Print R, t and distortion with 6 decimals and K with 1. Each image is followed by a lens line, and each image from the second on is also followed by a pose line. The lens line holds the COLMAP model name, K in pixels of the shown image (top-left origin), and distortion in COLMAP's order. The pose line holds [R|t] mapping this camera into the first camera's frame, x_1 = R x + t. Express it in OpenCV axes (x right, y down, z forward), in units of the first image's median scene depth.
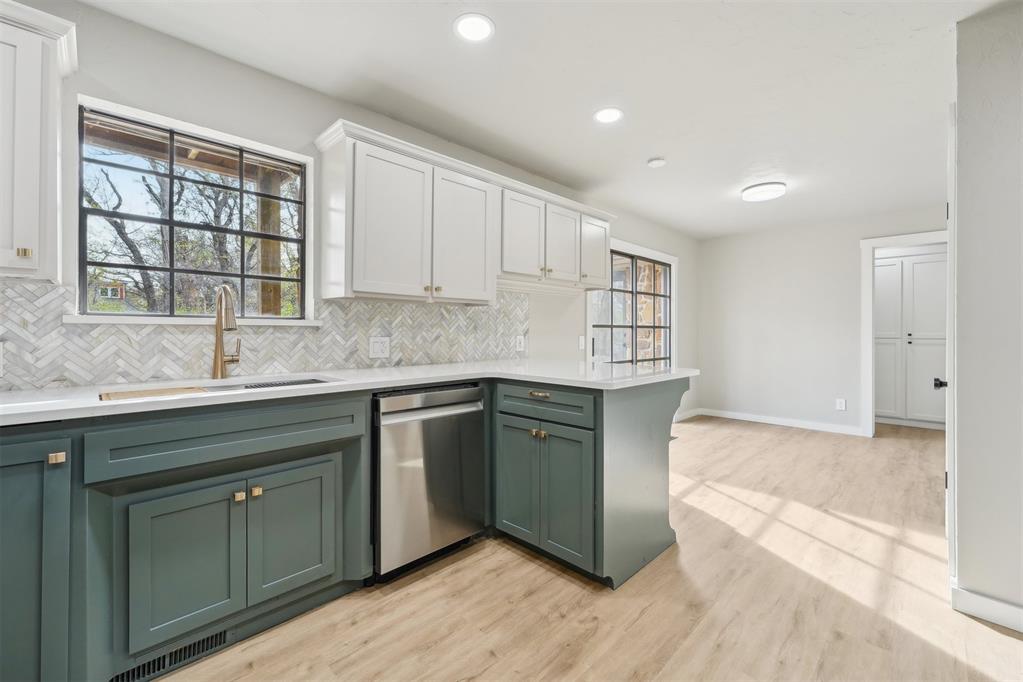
lens RADIAL K [[420.4, 0, 503.5], [0, 420.4, 329.2], [0, 0, 1]] dist [-0.006676, 0.001566]
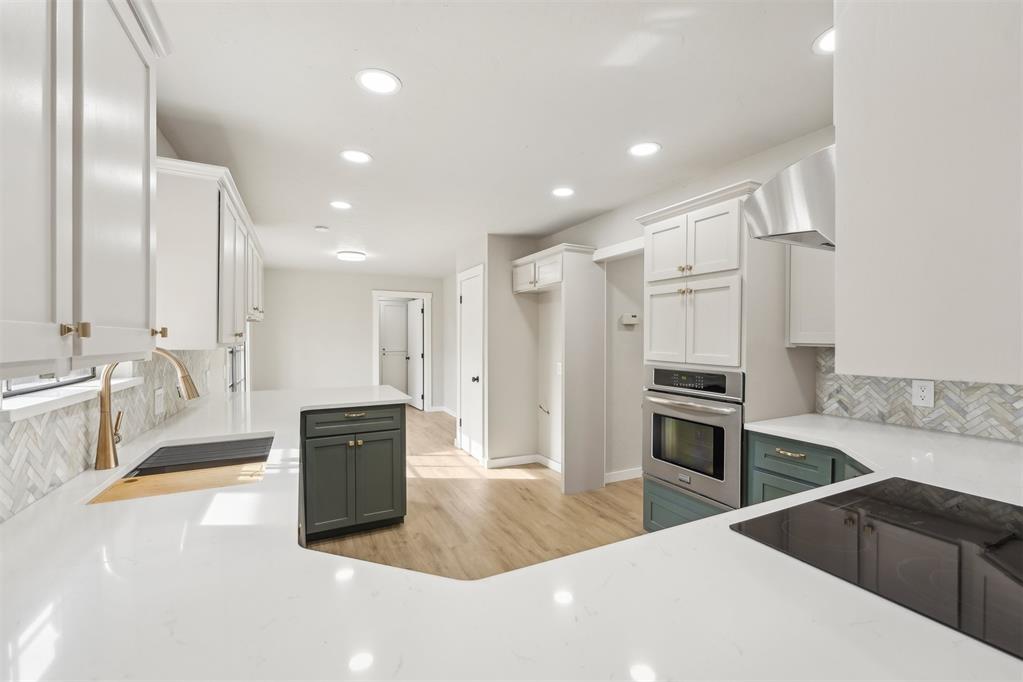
lens RADIAL K [[420.4, 0, 507.1], [0, 420.4, 339.7], [0, 0, 1]] dist [-0.006676, 0.001566]
pose [[0.316019, -0.010696, 0.948693, -1.024916], [-0.000189, 0.999936, 0.011337, -0.108397], [-0.948753, -0.003762, 0.315997, 0.072543]]
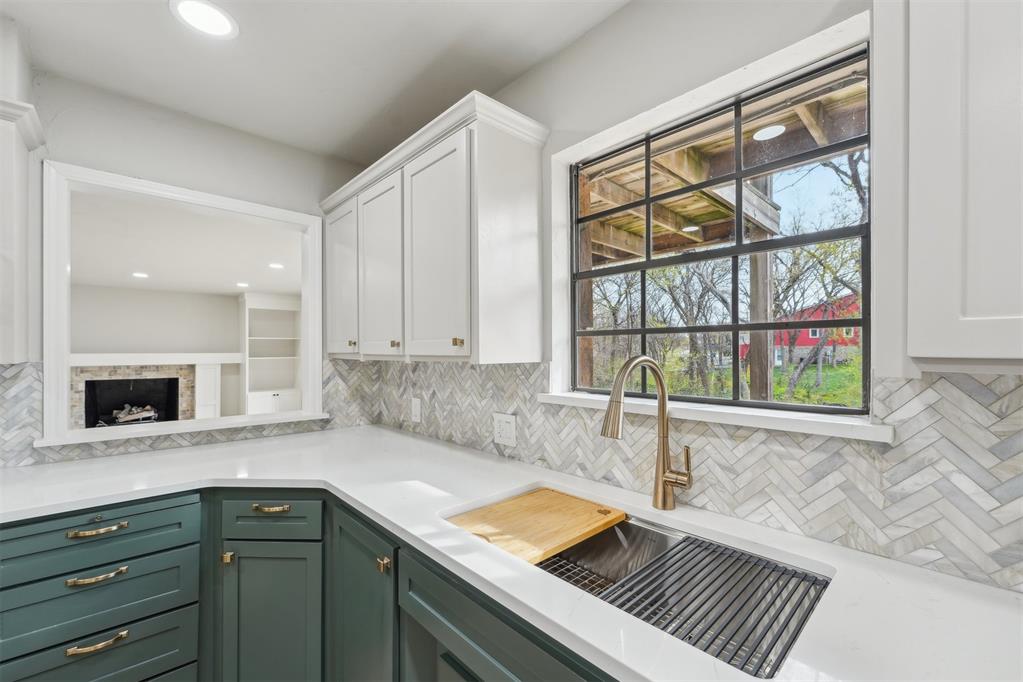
lens RADIAL K [[420.4, 0, 512.6], [0, 420.4, 351.8], [0, 0, 1]] dist [-0.006676, 0.001566]
pose [[-0.015667, -0.004868, -0.999865, -0.059667], [0.006439, 0.999967, -0.004970, -0.092580], [0.999857, -0.006516, -0.015635, 0.703749]]
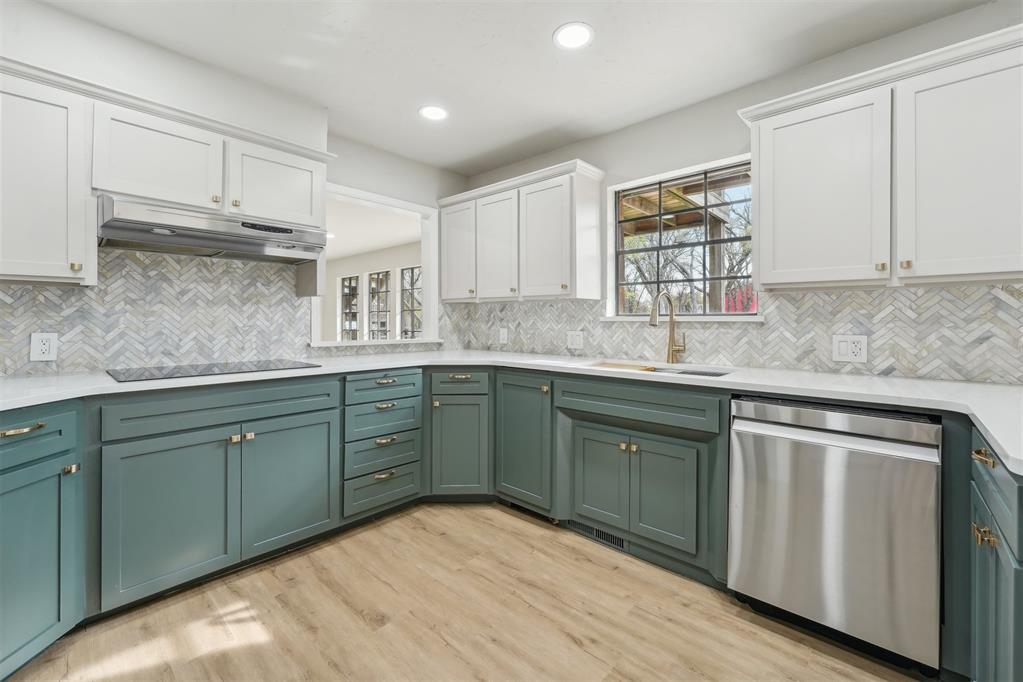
lens RADIAL K [[420.4, 0, 514.4], [0, 420.4, 318.2], [0, 0, 1]] dist [-0.006676, 0.001566]
pose [[0.068372, -0.010257, -0.997607, 0.511034], [0.002423, 0.999946, -0.010115, -0.007197], [0.997657, -0.001726, 0.068393, 0.381256]]
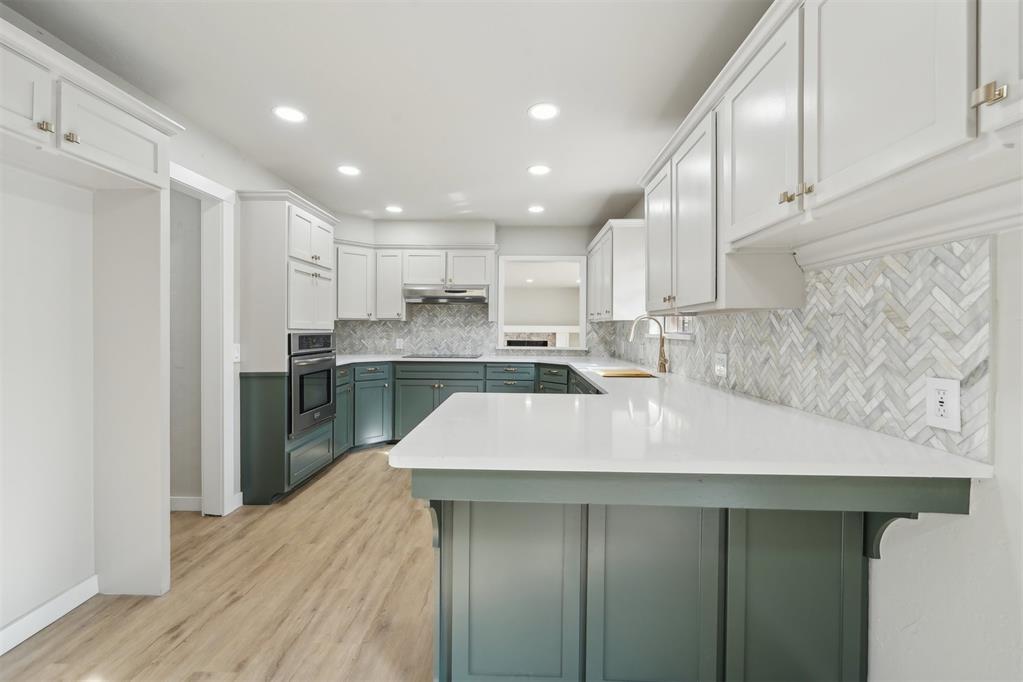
lens RADIAL K [[420.4, 0, 516.1], [0, 420.4, 334.2], [0, 0, 1]] dist [-0.006676, 0.001566]
pose [[-0.708613, -0.001642, -0.705596, 0.753104], [-0.006985, 0.999965, 0.004687, -0.026827], [0.705563, 0.008250, -0.708599, 1.547967]]
